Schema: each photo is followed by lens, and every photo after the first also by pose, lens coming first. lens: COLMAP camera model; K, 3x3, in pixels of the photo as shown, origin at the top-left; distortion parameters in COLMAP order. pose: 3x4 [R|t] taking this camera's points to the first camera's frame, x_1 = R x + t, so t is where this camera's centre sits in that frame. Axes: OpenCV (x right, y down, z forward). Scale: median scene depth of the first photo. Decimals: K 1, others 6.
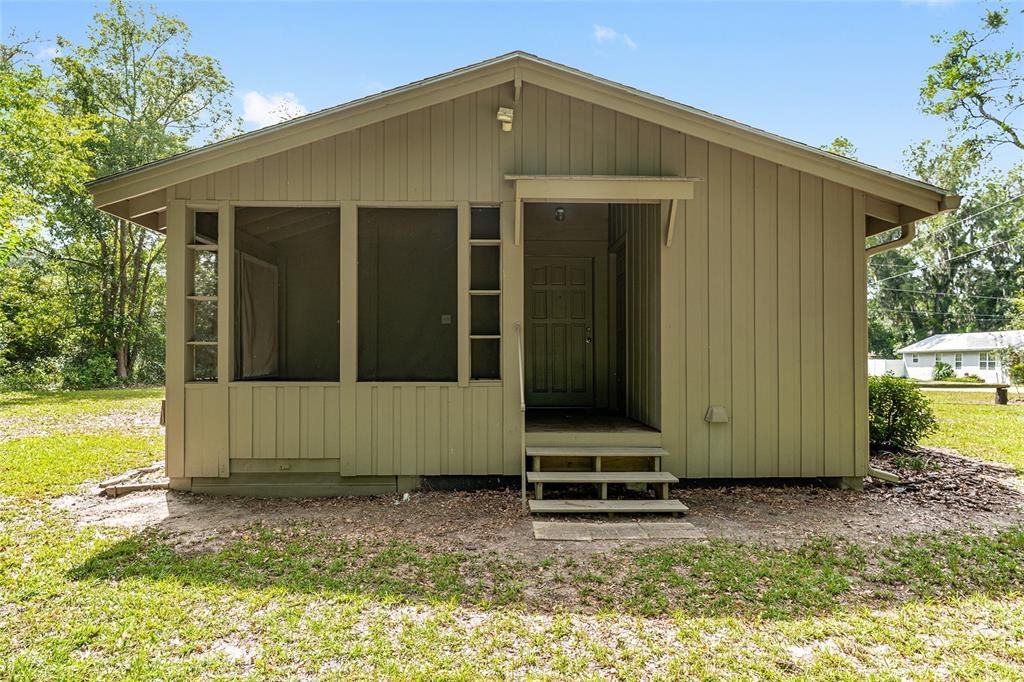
lens RADIAL K [[602.0, 0, 511.6], [0, 602.0, 343.5], [0, 0, 1]] dist [-0.001579, 0.001622]
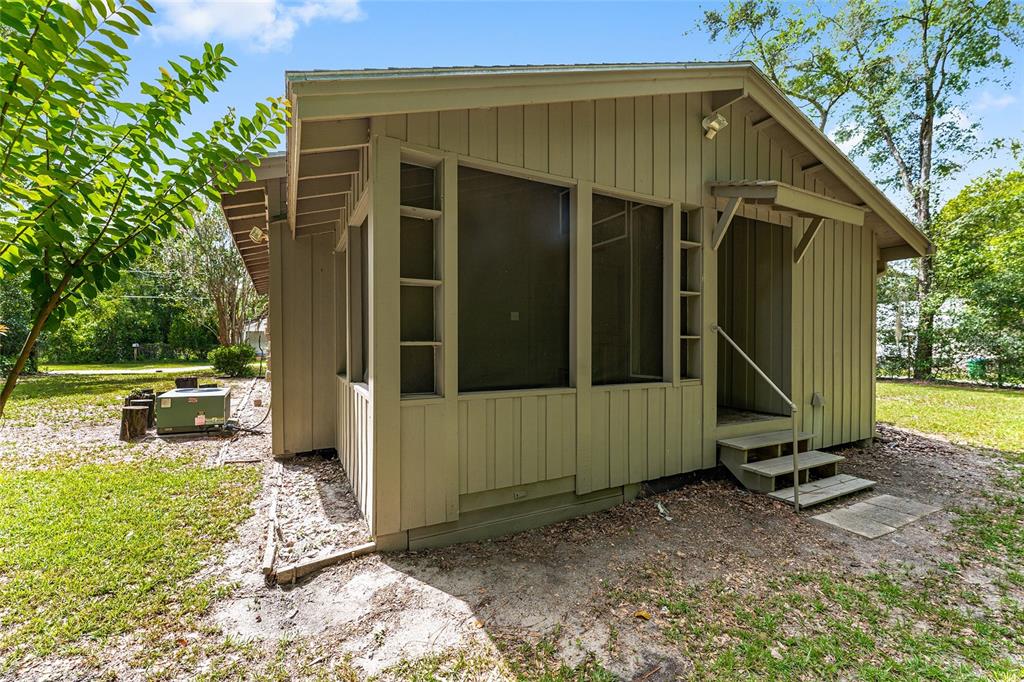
lens RADIAL K [[432.8, 0, 512.9], [0, 432.8, 337.9], [0, 0, 1]] dist [0.001725, -0.000048]
pose [[0.897264, 0.005587, 0.441459, -0.646188], [-0.010510, 0.999907, 0.008708, -0.012864], [-0.441369, -0.012453, 0.897239, 0.477822]]
